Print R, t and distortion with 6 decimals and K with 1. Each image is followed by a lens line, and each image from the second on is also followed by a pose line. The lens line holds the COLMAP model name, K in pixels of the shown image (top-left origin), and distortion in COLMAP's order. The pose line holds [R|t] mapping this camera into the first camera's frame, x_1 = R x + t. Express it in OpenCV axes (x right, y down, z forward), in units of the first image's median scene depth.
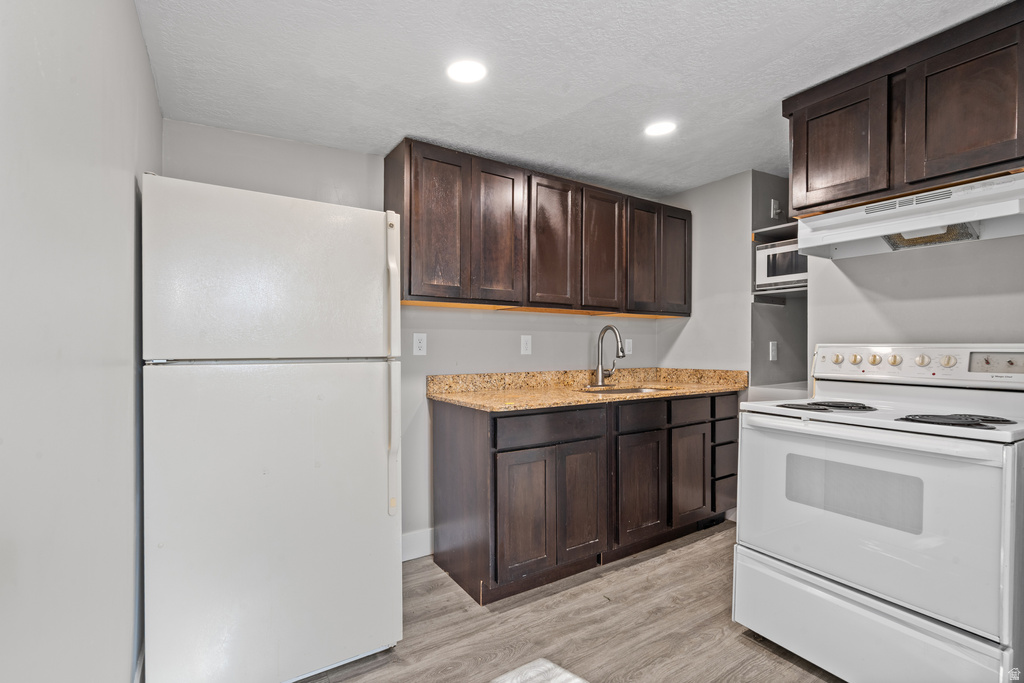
lens RADIAL K [[464.8, 0, 515.2], [0, 464.8, 341.3], [0, 0, 1]] dist [-0.002044, 0.000459]
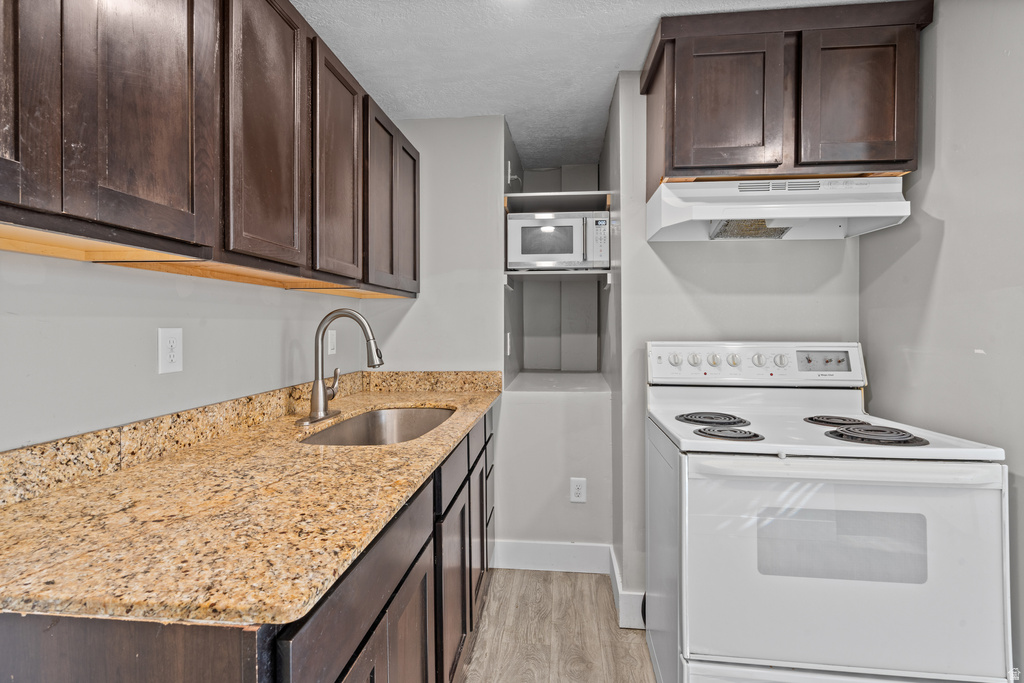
lens RADIAL K [[483.7, 0, 510.4], [0, 483.7, 325.2], [0, 0, 1]] dist [-0.001013, 0.000231]
pose [[0.636738, -0.002484, 0.771076, -0.125727], [-0.006145, 0.999947, 0.008295, -0.021907], [-0.771056, -0.010020, 0.636689, 0.492239]]
